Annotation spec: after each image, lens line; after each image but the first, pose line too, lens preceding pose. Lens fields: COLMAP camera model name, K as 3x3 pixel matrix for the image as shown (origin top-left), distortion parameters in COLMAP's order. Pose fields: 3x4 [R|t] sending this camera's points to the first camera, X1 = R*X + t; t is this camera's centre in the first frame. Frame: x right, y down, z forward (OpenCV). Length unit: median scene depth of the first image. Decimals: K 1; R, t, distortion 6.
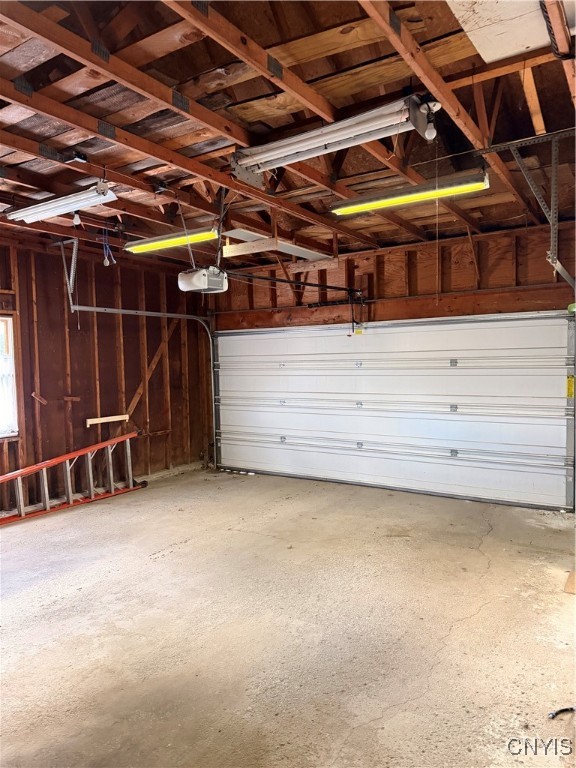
lens RADIAL K [[533.2, 0, 286.5], [0, 533.2, 394.2], [0, 0, 1]] dist [0.092320, -0.110767]
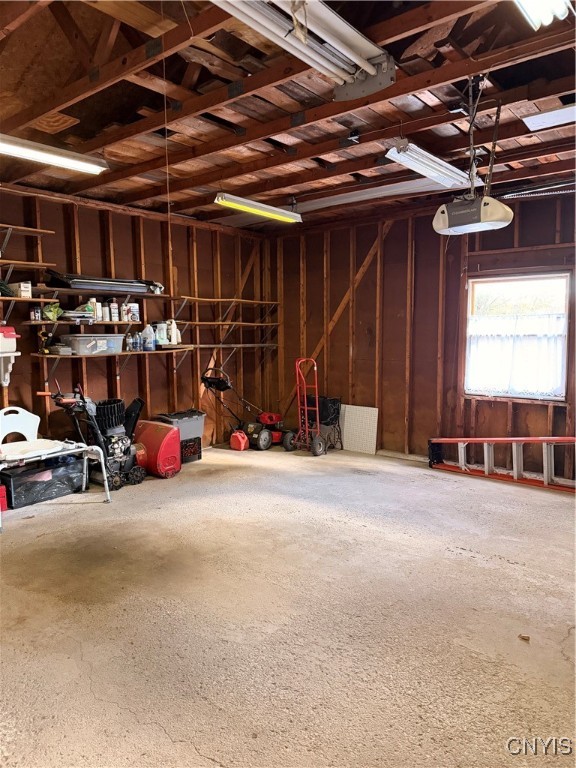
lens RADIAL K [[543.2, 0, 286.0], [0, 543.2, 386.0], [0, 0, 1]] dist [0.069881, -0.082271]
pose [[-0.093334, 0.127173, -0.987480, 0.779837], [-0.056784, 0.989515, 0.132802, -0.077531], [0.994014, 0.068468, -0.085134, 0.991144]]
